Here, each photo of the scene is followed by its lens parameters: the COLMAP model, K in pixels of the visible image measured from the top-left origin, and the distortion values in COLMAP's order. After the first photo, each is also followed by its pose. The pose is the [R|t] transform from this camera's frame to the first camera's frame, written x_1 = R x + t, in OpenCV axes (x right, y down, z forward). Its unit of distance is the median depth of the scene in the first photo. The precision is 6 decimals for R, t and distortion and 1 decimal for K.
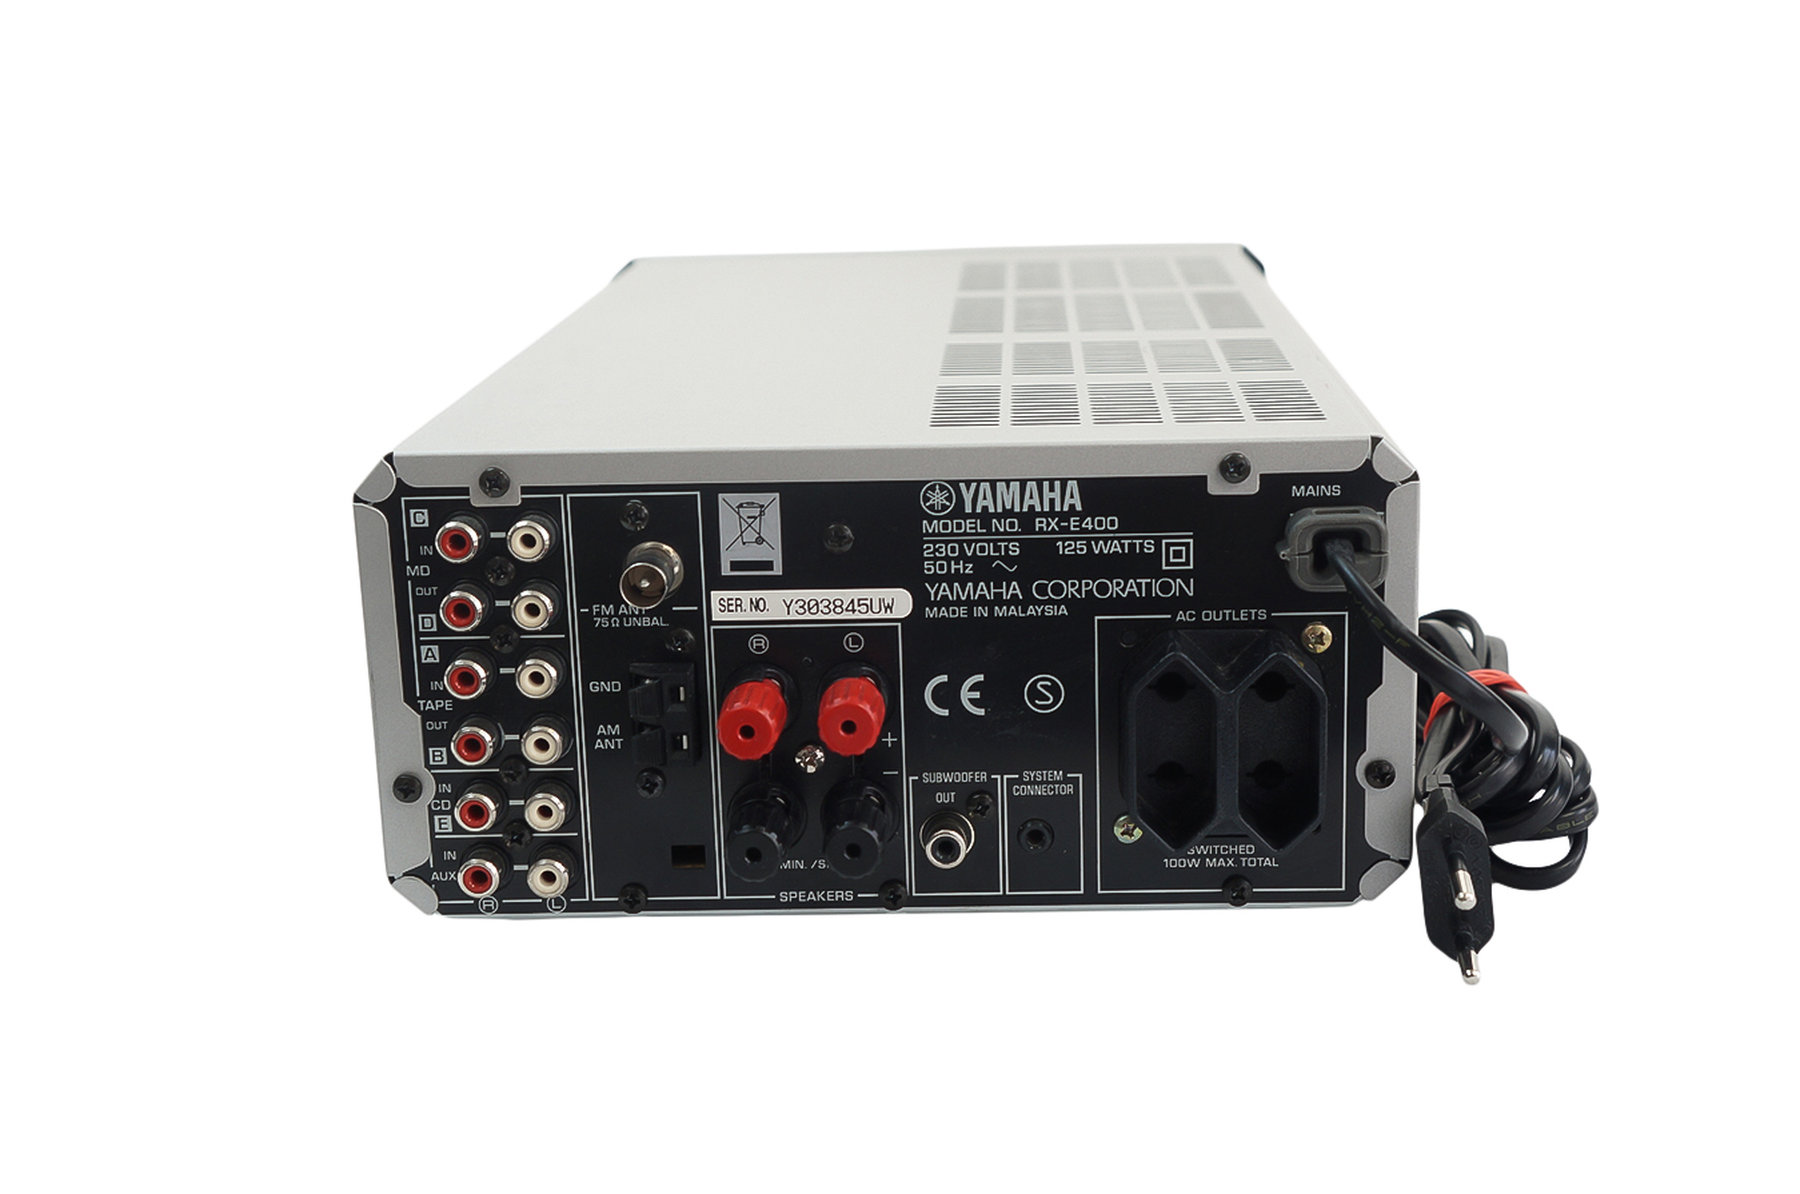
lens RADIAL K [[2271.6, 0, 900.0], [0, 2271.6, 588.1], [0, 0, 1]] dist [0.059359, 0.000000]
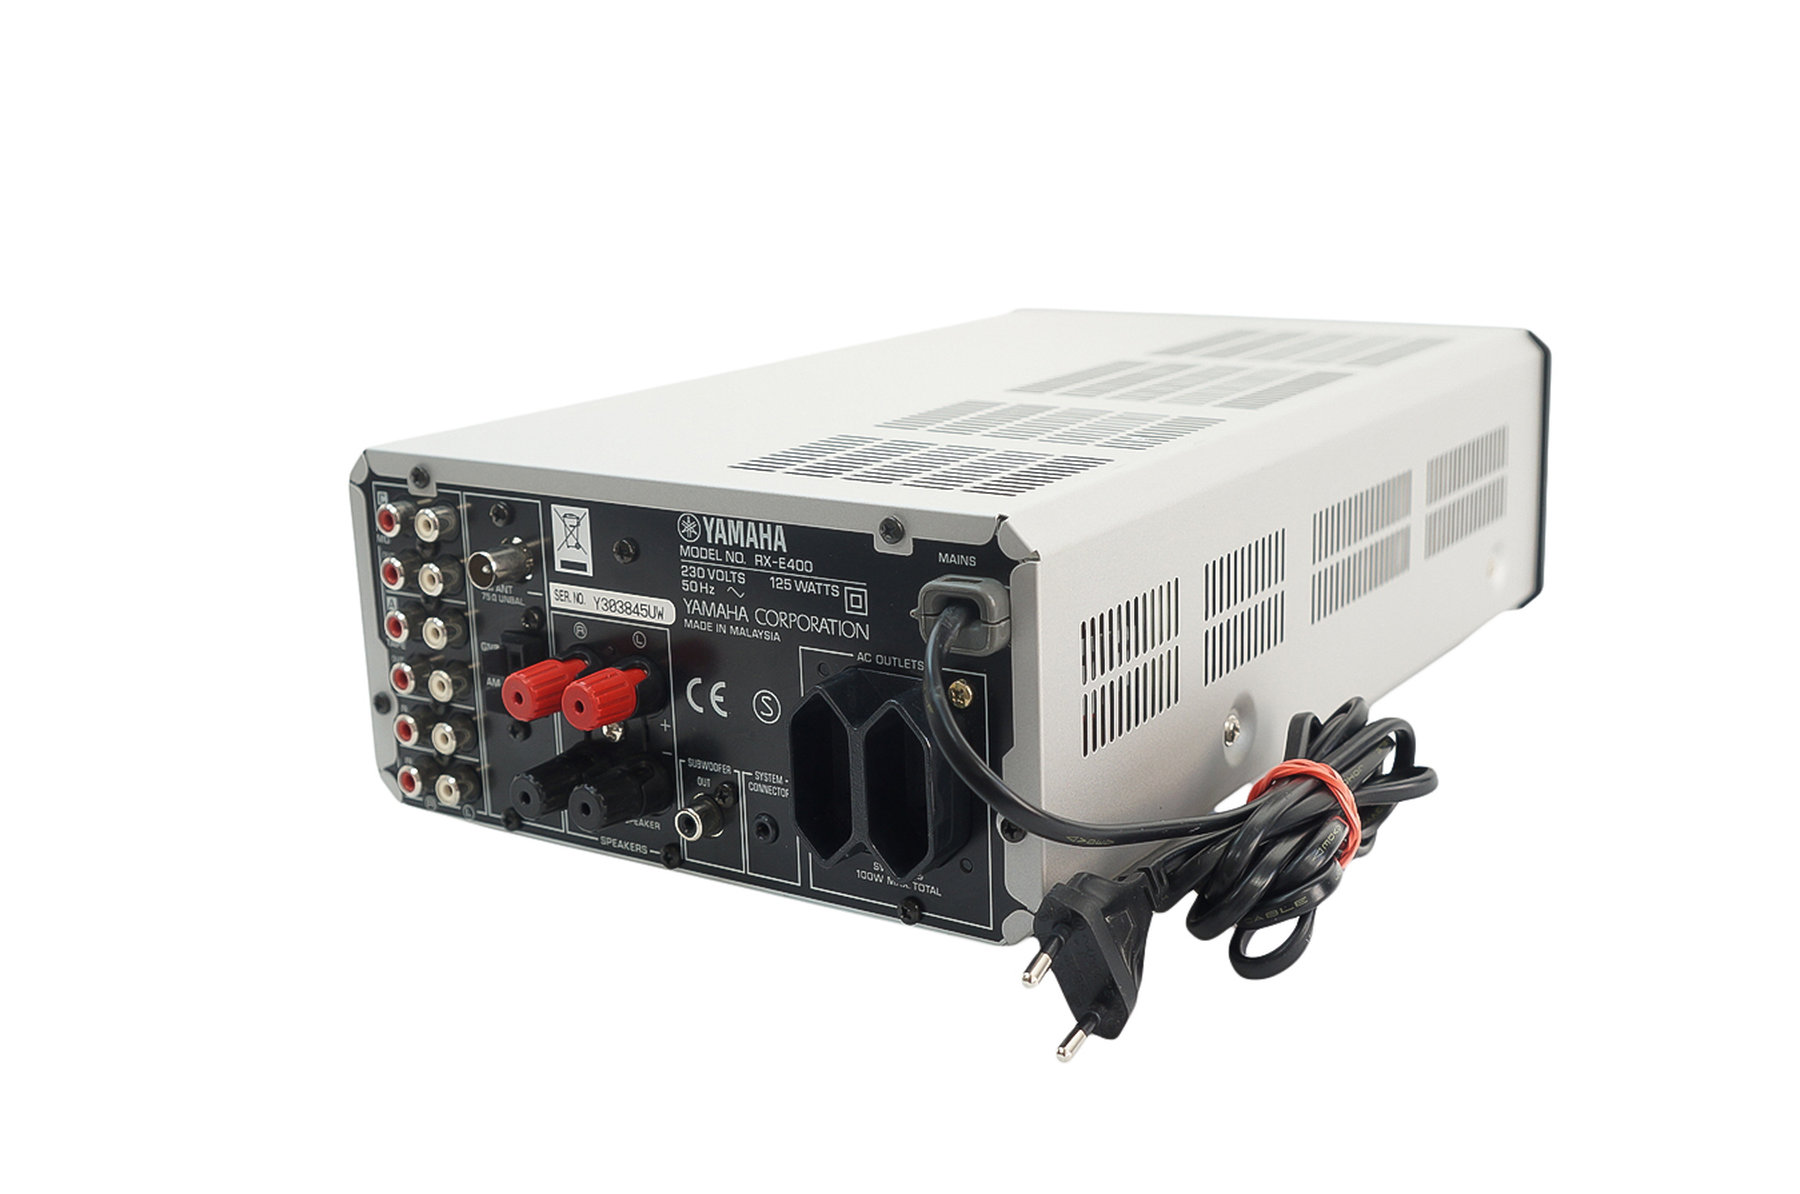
lens RADIAL K [[2035.1, 0, 900.1], [0, 2035.1, 601.2], [0, 0, 1]] dist [-0.002417, 0.000000]
pose [[0.854735, 0.129402, -0.502676, 0.640761], [-0.123660, 0.991307, 0.044920, -0.062187], [0.504119, 0.023766, 0.863307, 0.142854]]
